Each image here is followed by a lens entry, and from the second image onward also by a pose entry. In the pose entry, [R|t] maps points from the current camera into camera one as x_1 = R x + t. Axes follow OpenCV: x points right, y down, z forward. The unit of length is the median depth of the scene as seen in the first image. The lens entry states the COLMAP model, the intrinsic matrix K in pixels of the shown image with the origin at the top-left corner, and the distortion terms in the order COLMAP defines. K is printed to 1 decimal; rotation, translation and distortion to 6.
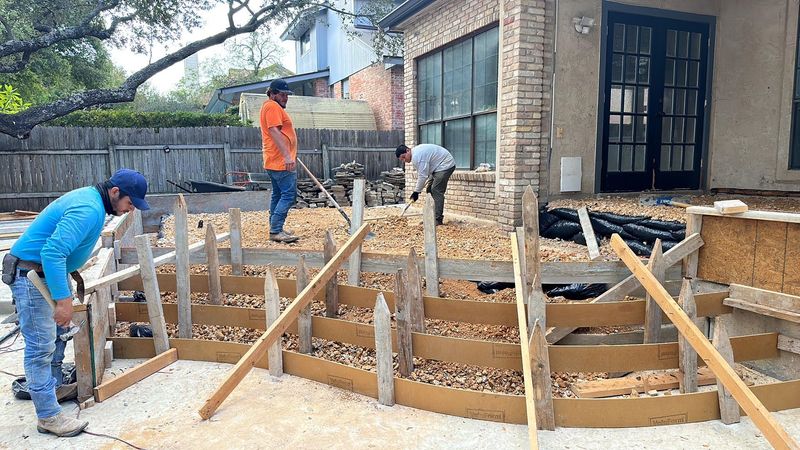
lens RADIAL K [[582.6, 0, 400.0], [0, 582.6, 225.0], [0, 0, 1]] dist [0.089280, -0.071779]
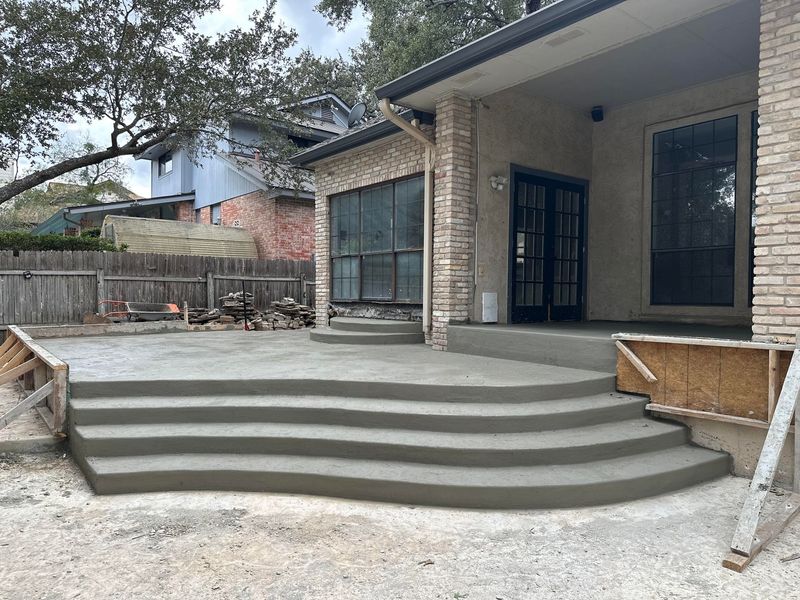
lens RADIAL K [[614.2, 0, 400.0], [0, 614.2, 300.0], [0, 0, 1]] dist [0.122232, 0.000722]
pose [[0.965001, 0.011171, 0.262006, -0.165998], [0.013162, 0.995770, -0.090934, 0.006087], [-0.261914, 0.091200, 0.960772, -0.100261]]
